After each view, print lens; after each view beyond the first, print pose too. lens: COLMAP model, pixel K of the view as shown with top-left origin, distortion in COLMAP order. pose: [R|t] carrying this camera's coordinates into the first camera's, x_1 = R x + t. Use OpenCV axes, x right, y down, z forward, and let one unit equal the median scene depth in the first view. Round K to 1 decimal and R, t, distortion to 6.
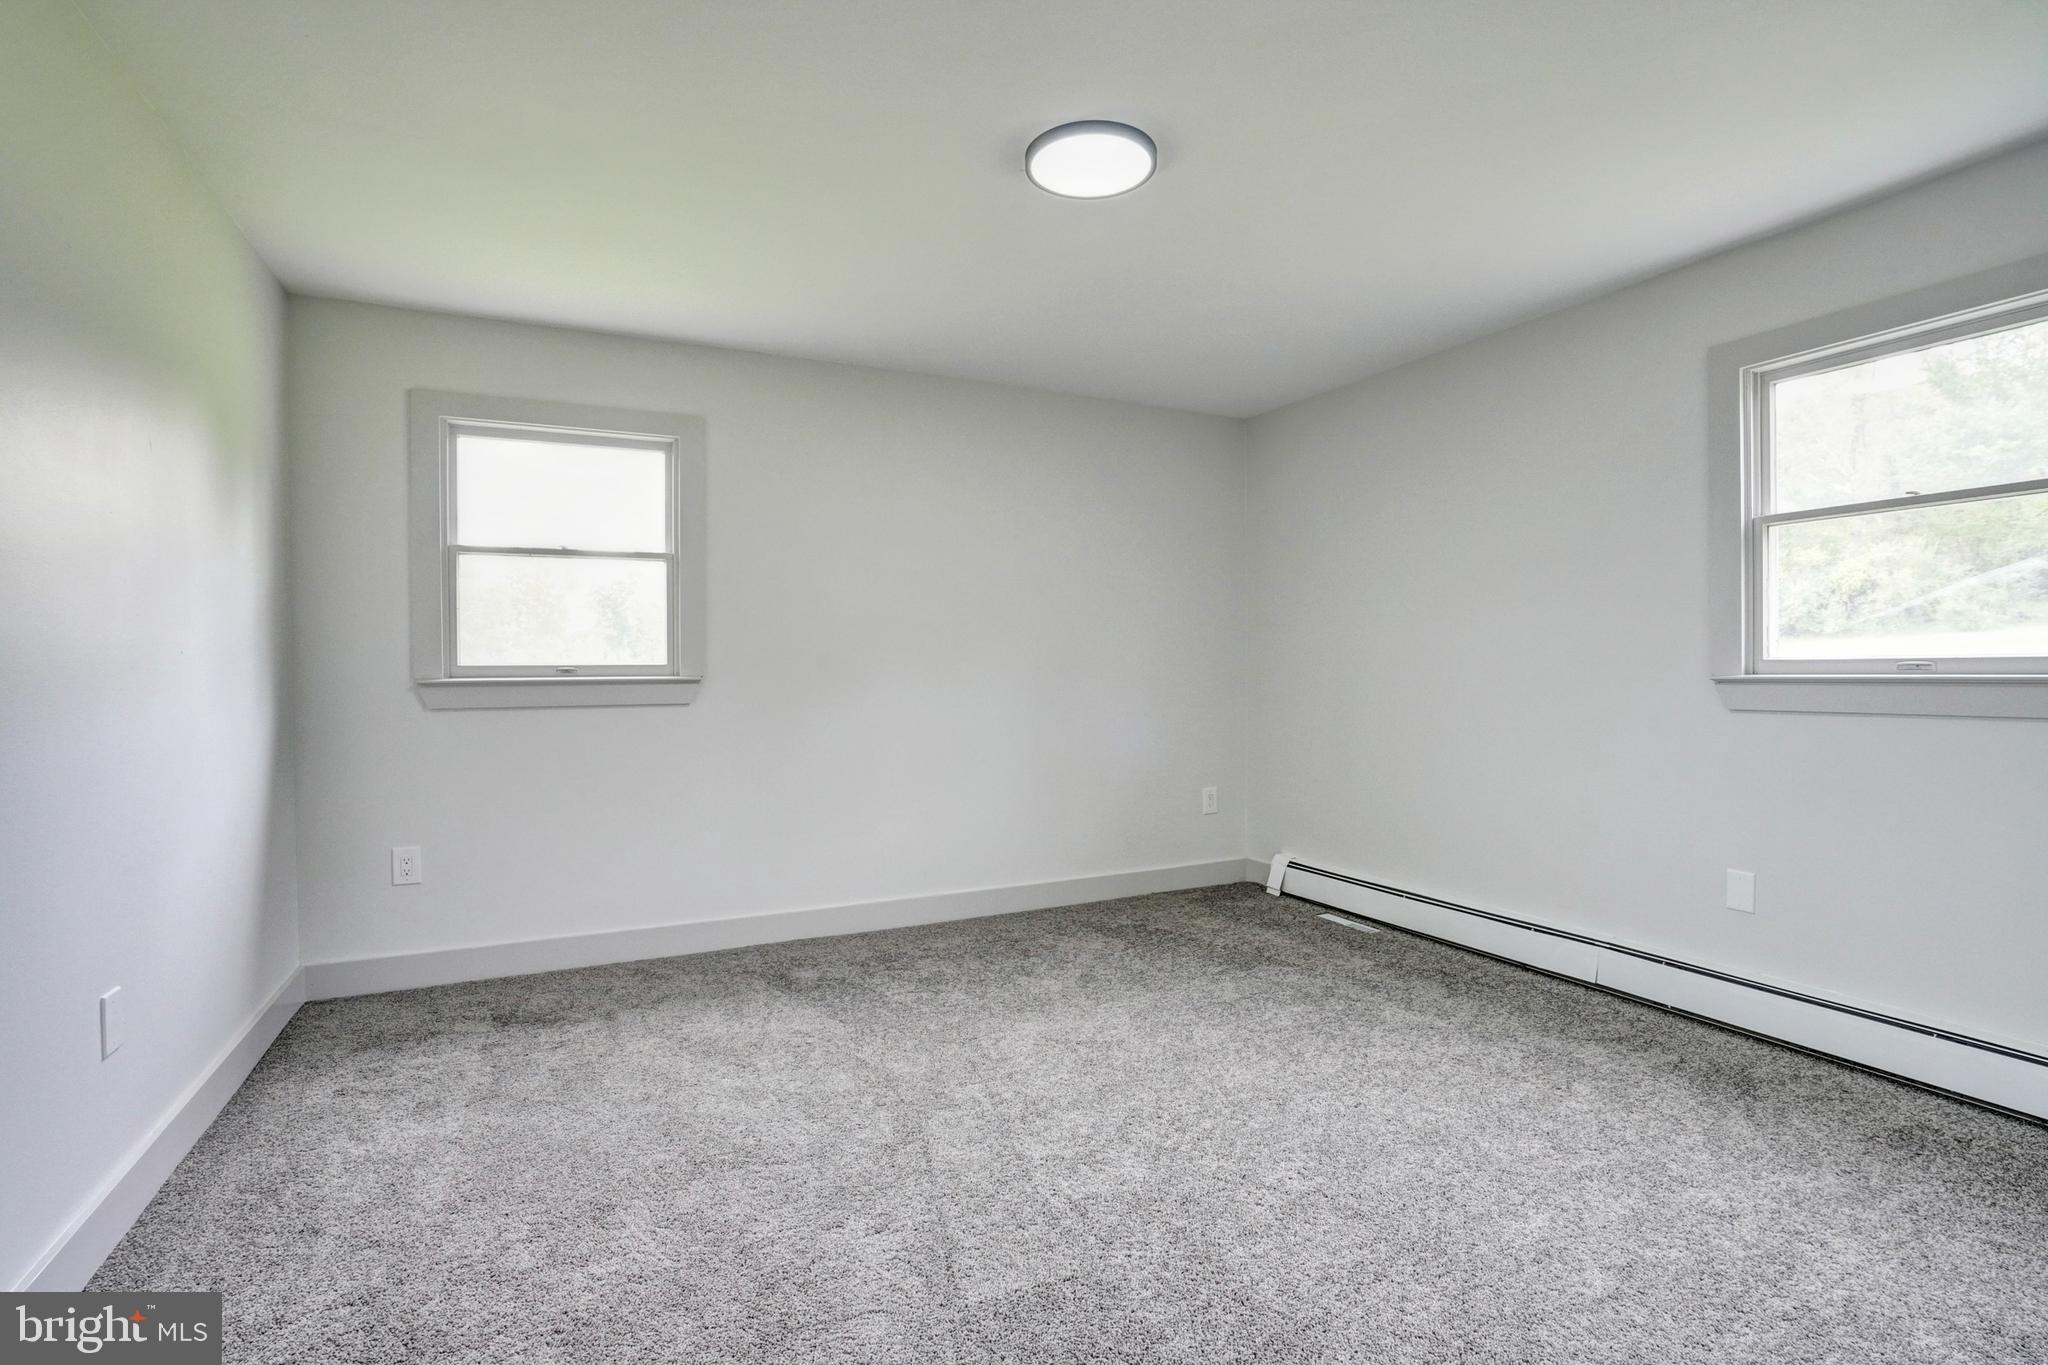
lens RADIAL K [[942.1, 0, 1024.7], [0, 942.1, 681.3], [0, 0, 1]] dist [-0.061385, 0.024750]
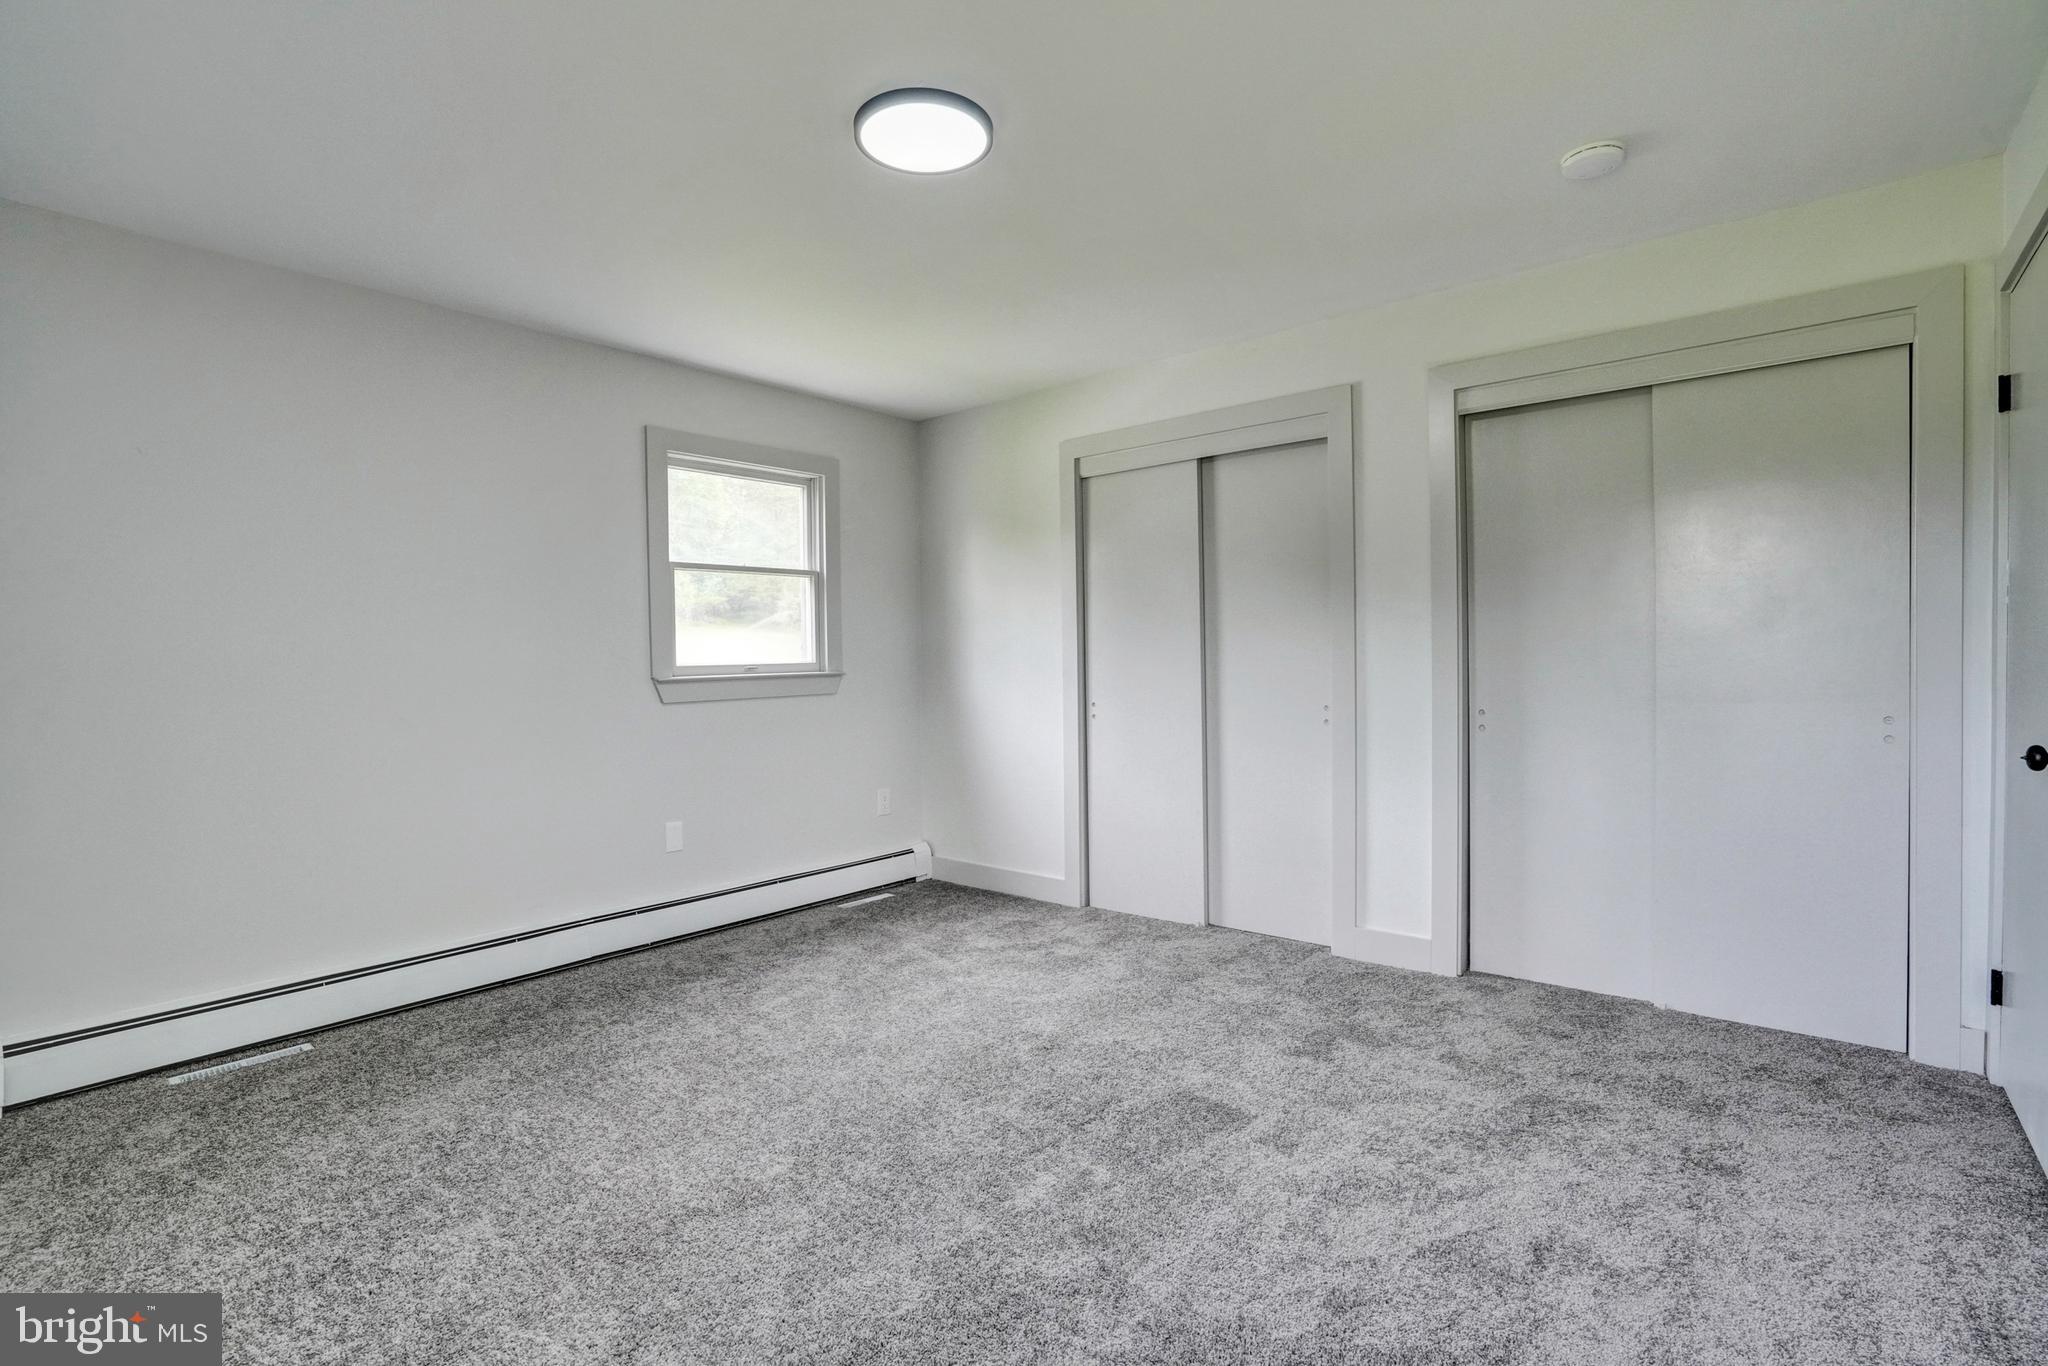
lens RADIAL K [[942.1, 0, 1024.7], [0, 942.1, 681.8], [0, 0, 1]] dist [-0.061385, 0.024750]
pose [[-0.397867, -0.008240, 0.917406, -0.598239], [0.036733, 0.999015, 0.024904, -0.013551], [-0.916707, 0.043608, -0.397172, 0.922405]]
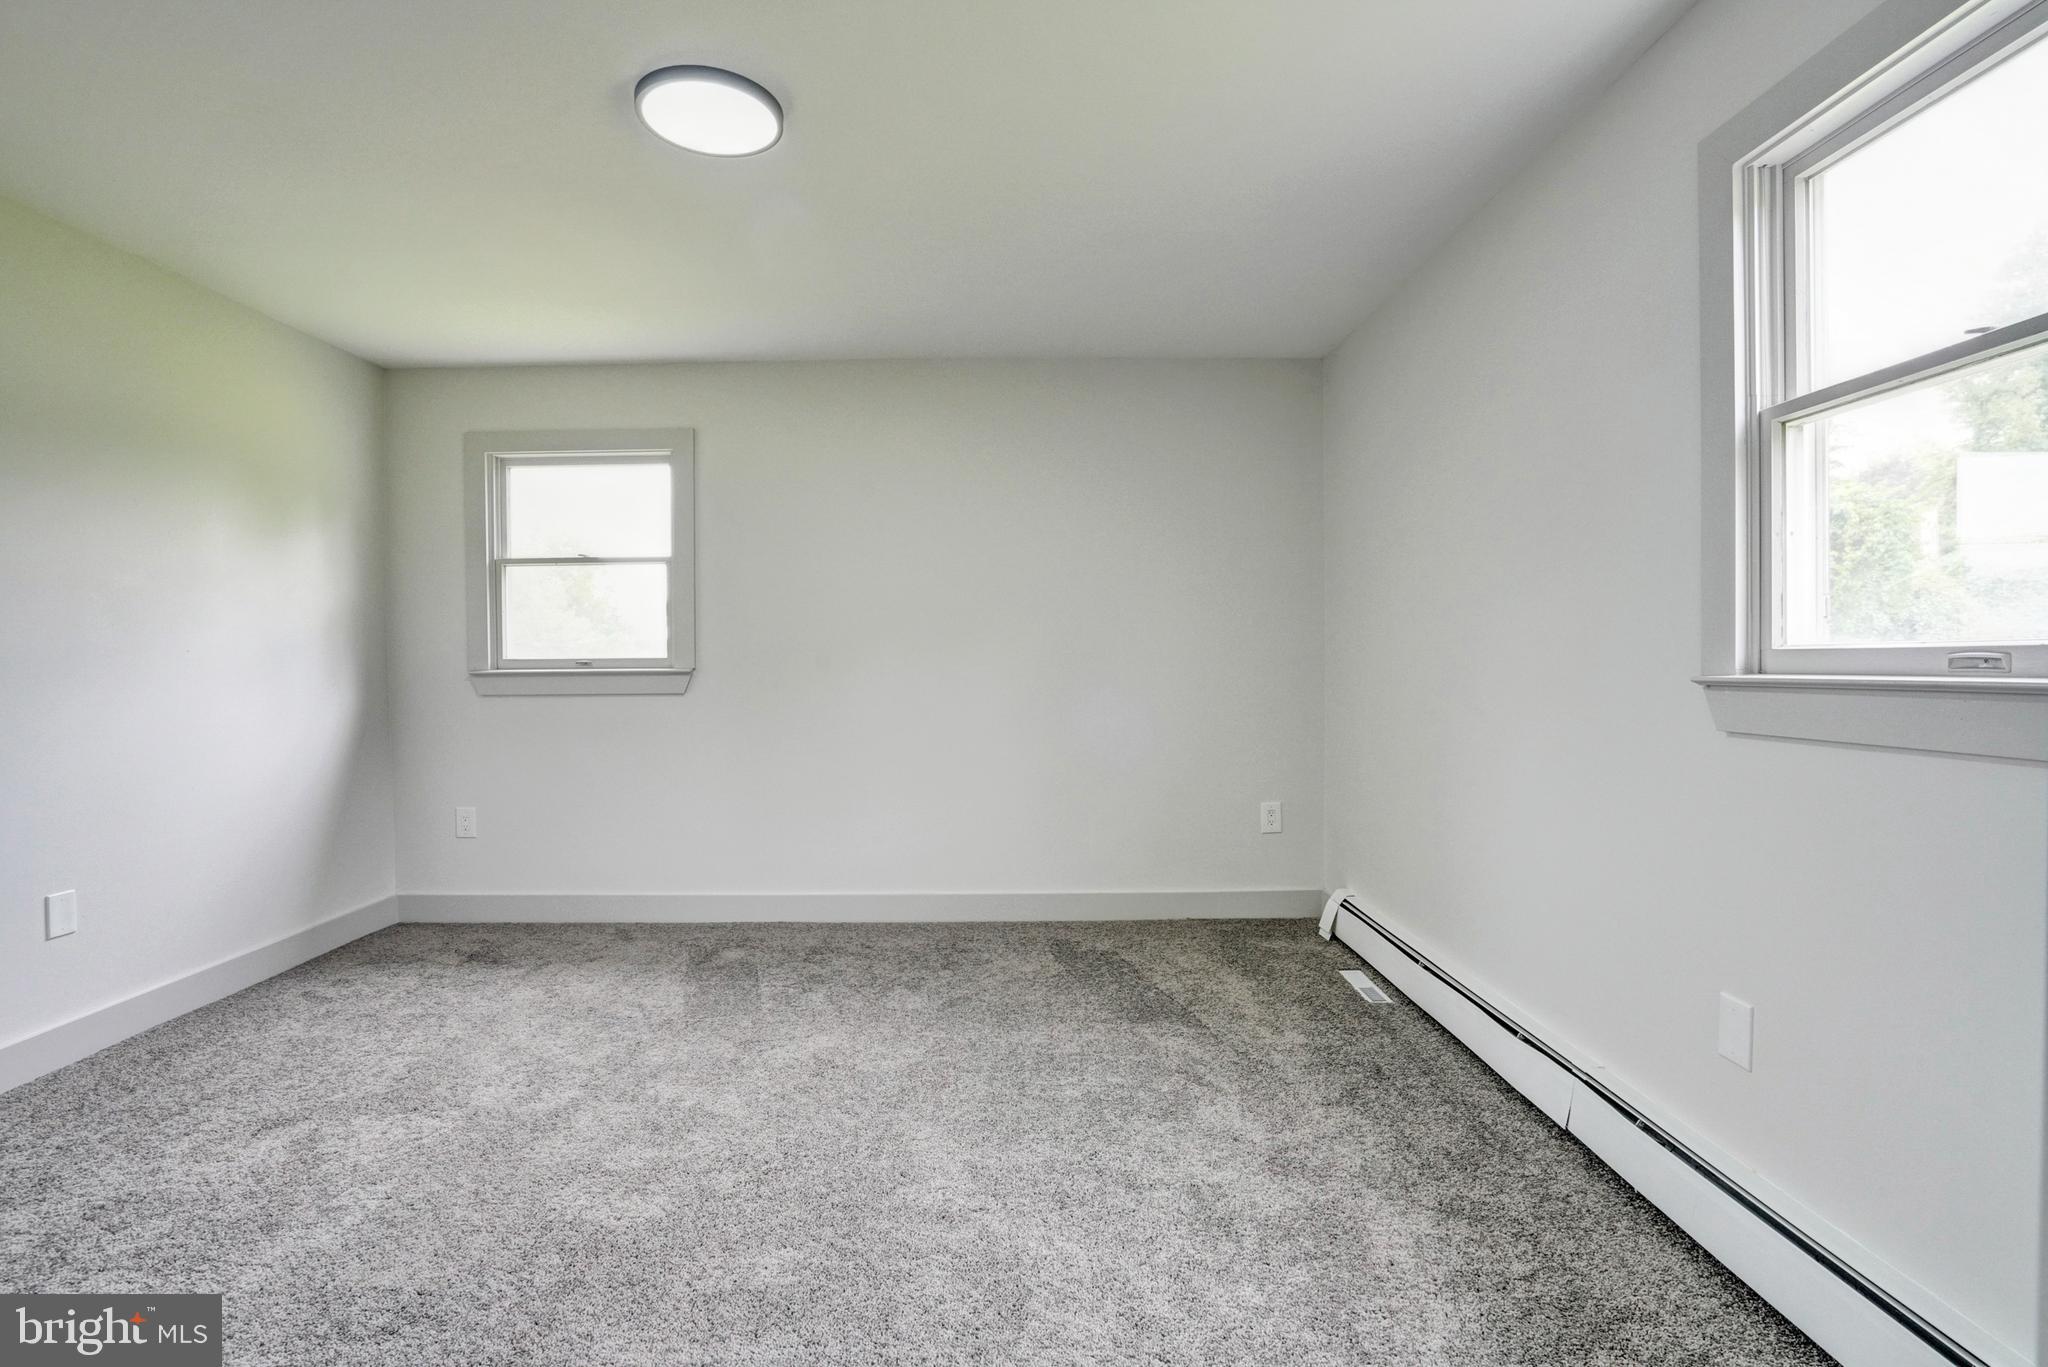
lens RADIAL K [[942.1, 0, 1024.7], [0, 942.1, 682.3], [0, 0, 1]] dist [-0.061385, 0.024750]
pose [[0.900359, 0.010445, -0.435022, 0.536093], [-0.005061, 0.999896, 0.013534, -0.006787], [0.435118, -0.009984, 0.900318, 0.217574]]
